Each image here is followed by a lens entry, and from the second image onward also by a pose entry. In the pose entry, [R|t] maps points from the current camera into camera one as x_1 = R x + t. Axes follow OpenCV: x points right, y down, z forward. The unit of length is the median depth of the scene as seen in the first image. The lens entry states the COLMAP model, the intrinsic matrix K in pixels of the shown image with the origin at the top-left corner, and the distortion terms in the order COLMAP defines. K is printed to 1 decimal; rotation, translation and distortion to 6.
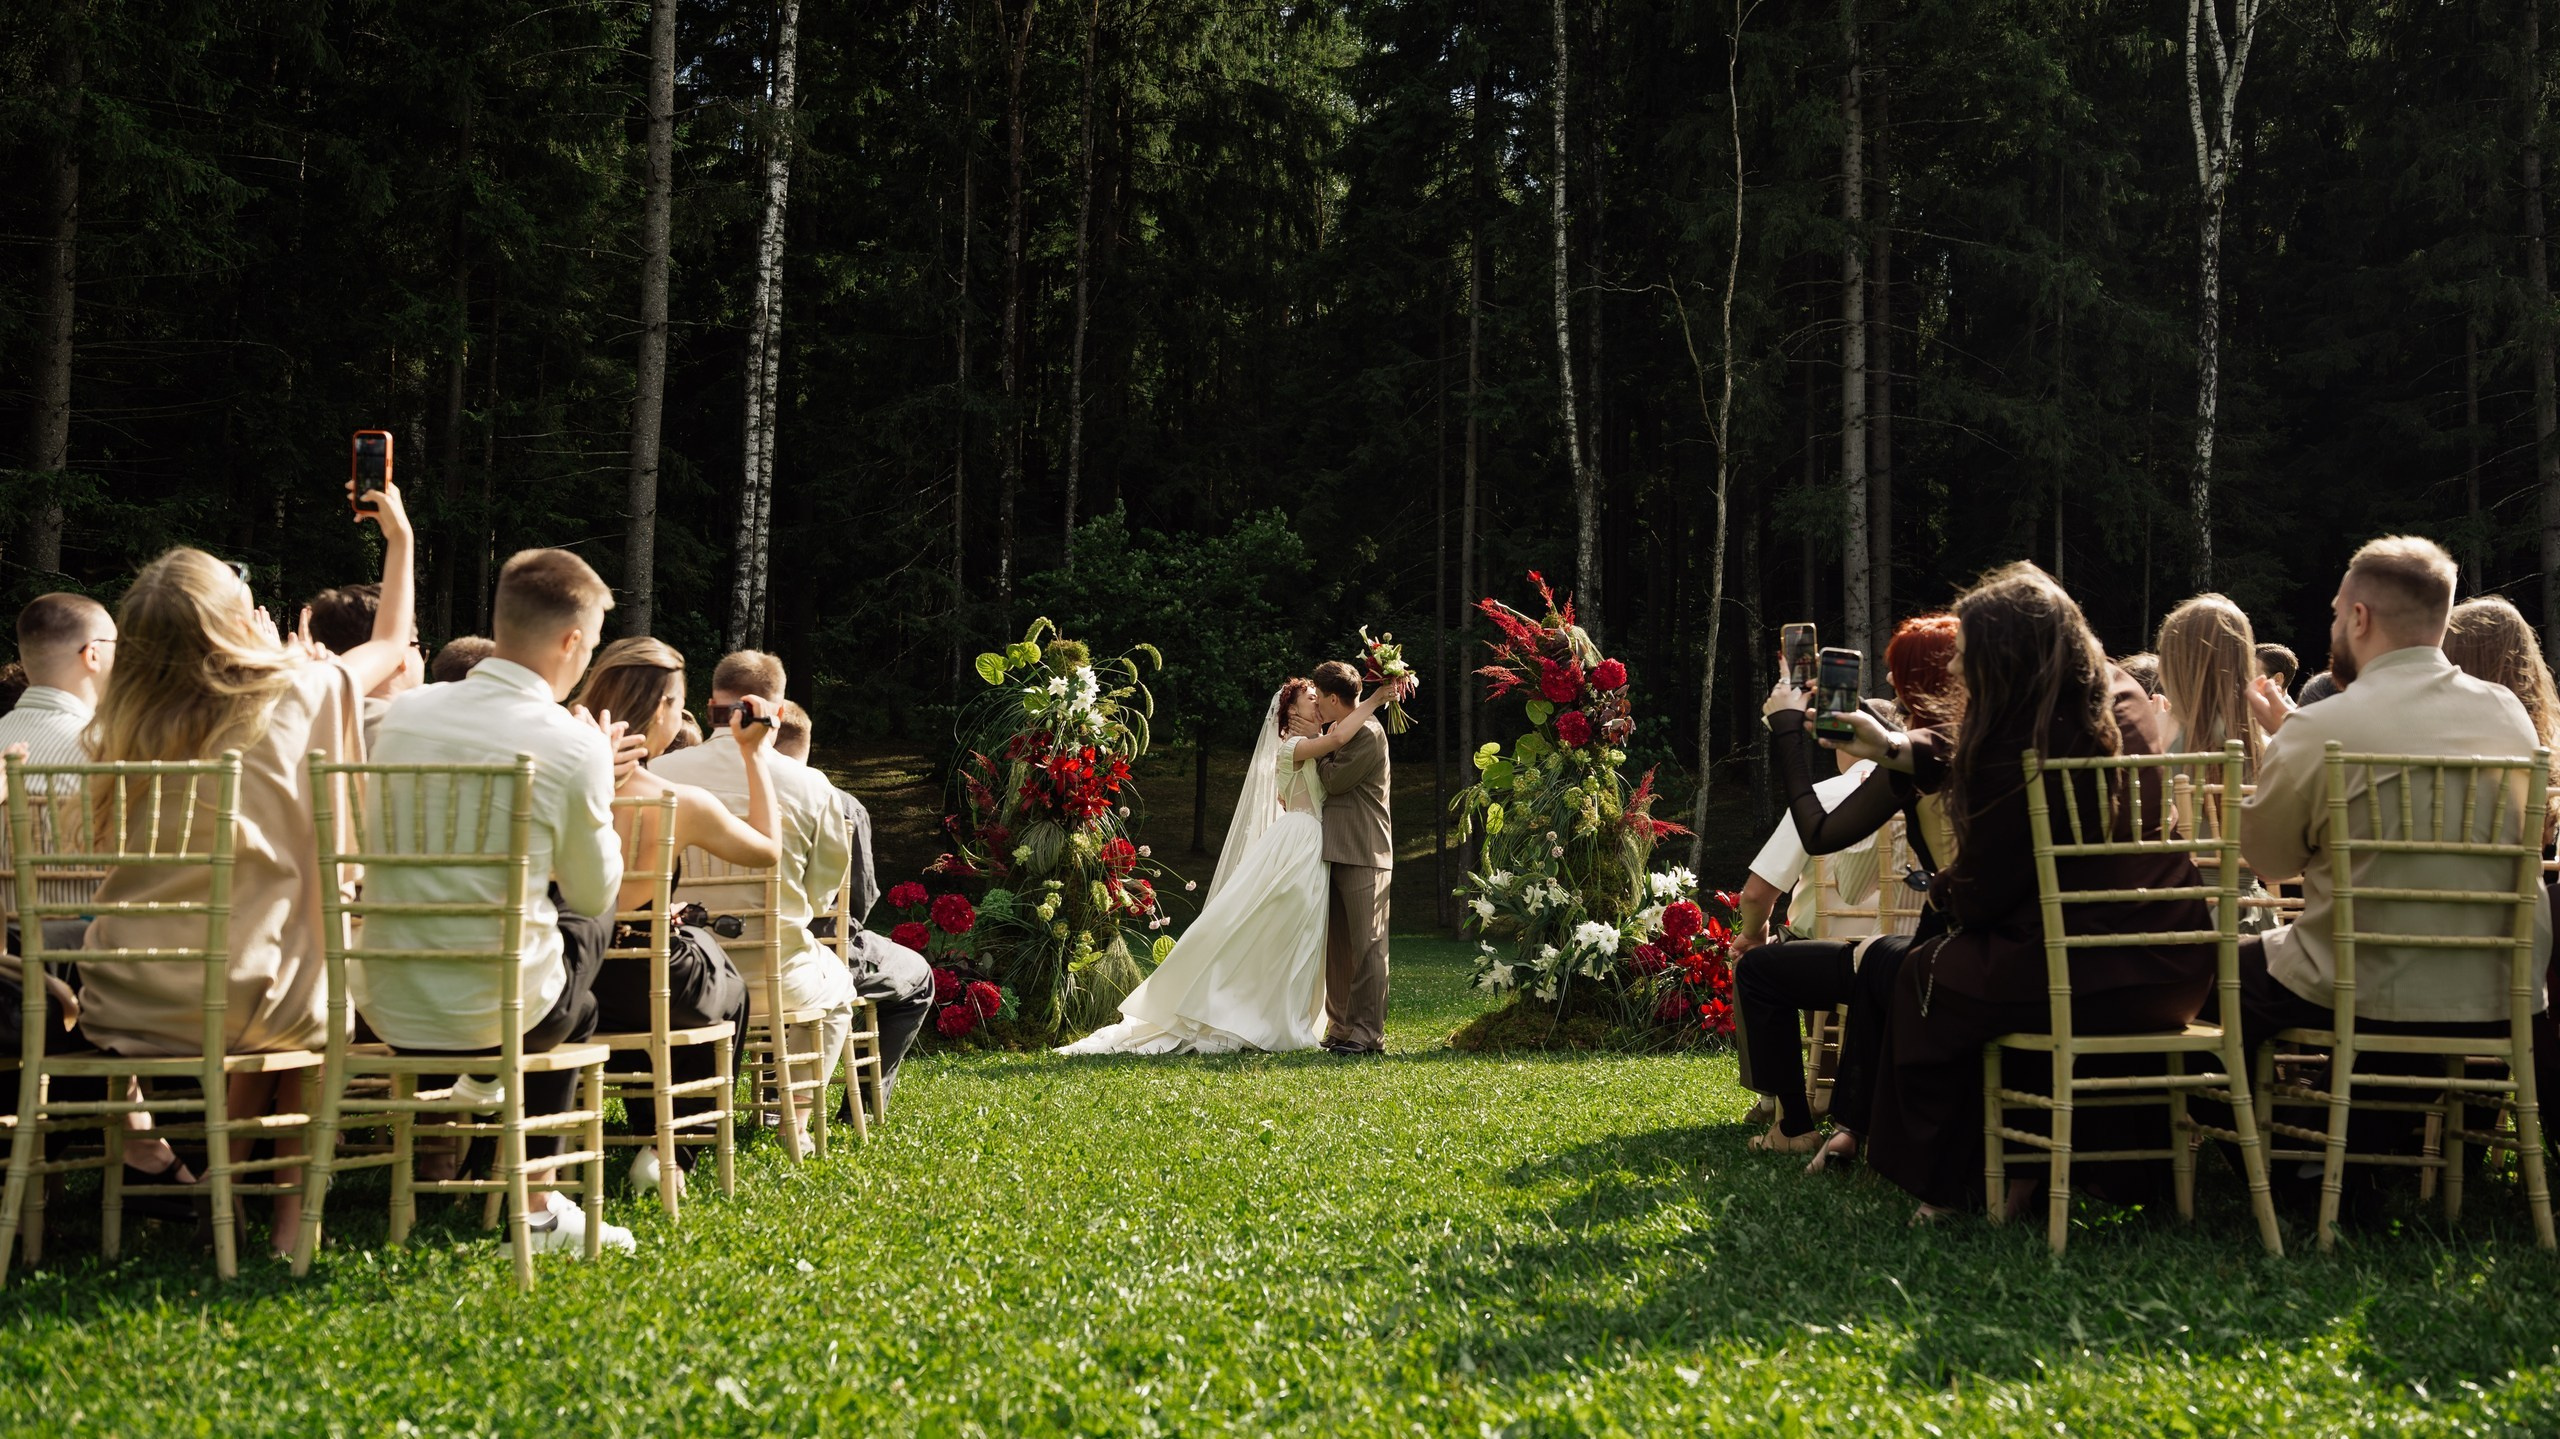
lens RADIAL K [[2457.7, 0, 1282.3], [0, 2457.7, 723.4], [0, 0, 1]] dist [0.001515, 0.000000]
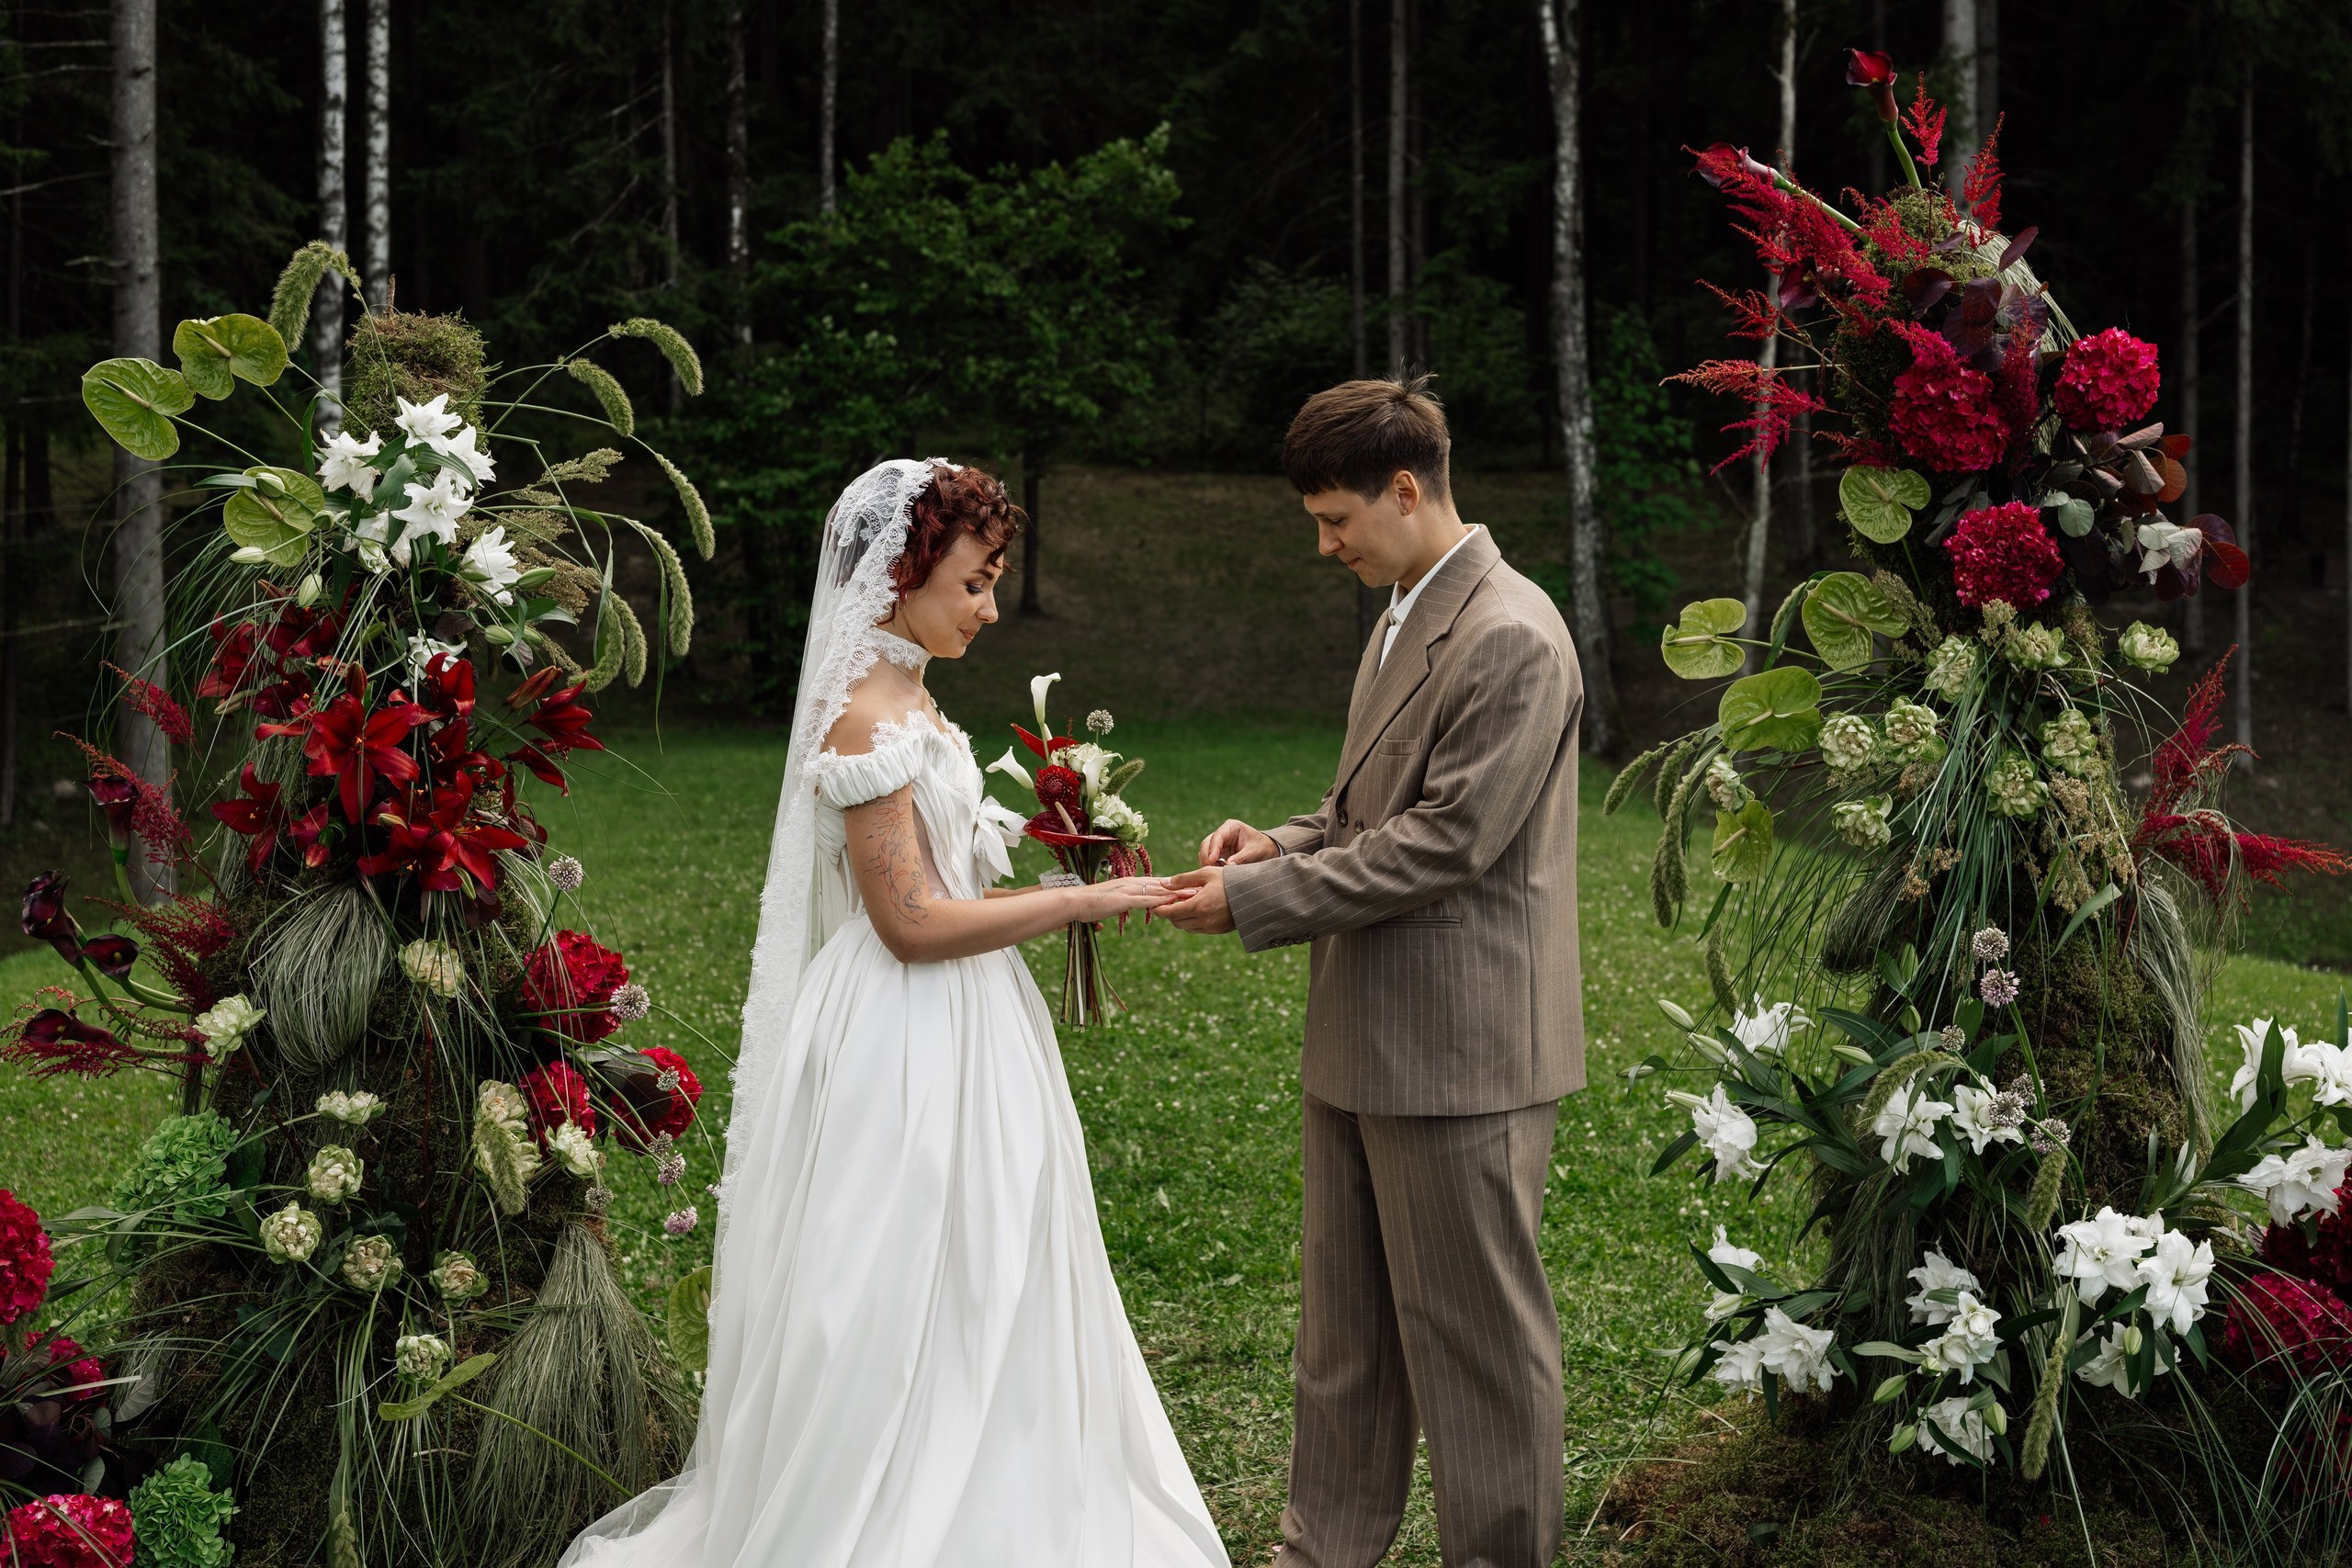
lens RADIAL K [[2658.0, 0, 1169.5], [0, 2658.0, 775.4], [0, 0, 1]] dist [0.002890, 0.000000]
pose [[0.999672, -0.025394, 0.003362, 0.010256], [0.024704, 0.990455, 0.135607, -0.018530], [-0.006774, -0.135479, 0.990757, 0.654785]]
